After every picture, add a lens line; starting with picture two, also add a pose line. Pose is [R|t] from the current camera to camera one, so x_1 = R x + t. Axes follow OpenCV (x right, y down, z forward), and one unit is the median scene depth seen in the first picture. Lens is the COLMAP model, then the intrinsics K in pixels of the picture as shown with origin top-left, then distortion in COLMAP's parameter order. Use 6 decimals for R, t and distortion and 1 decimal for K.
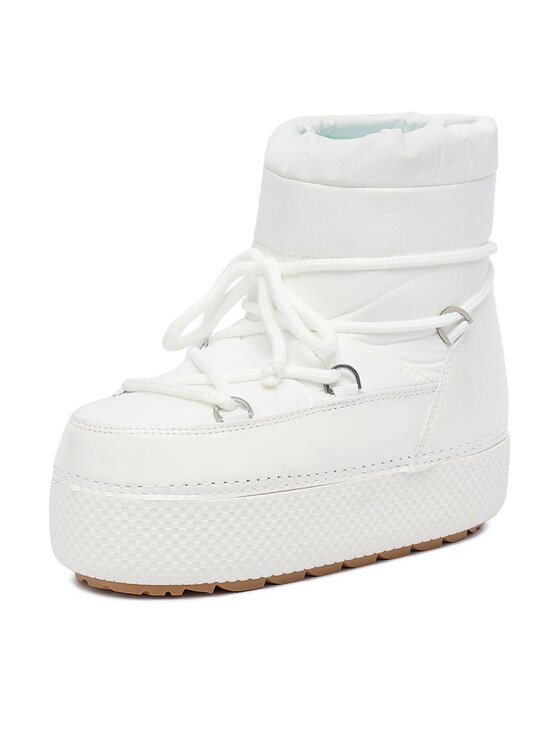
lens RADIAL K [[1456.5, 0, 282.5], [0, 1456.5, 372.5], [0, 0, 1]] dist [-0.422546, 0.000000]
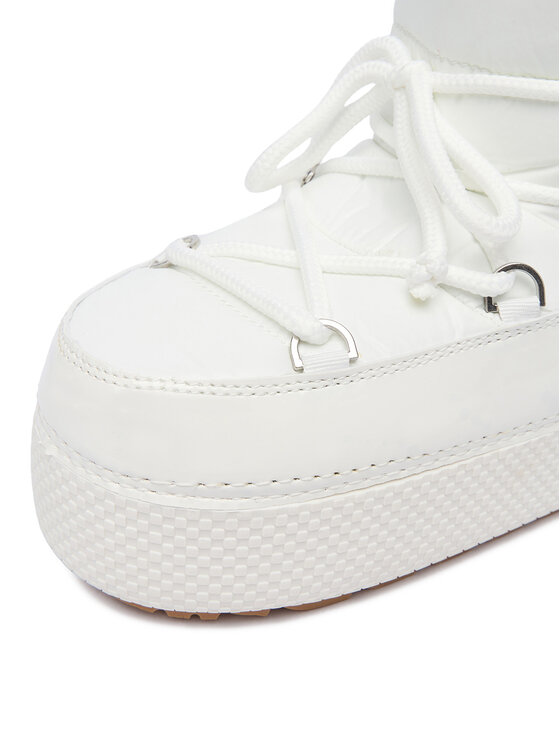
lens RADIAL K [[1041.4, 0, 274.1], [0, 1041.4, 370.6], [0, 0, 1]] dist [-0.097262, 0.000000]
pose [[0.987391, 0.108024, -0.115717, -0.004072], [-0.071754, 0.956990, 0.281106, -0.073800], [0.141106, -0.269258, 0.952675, 0.549942]]
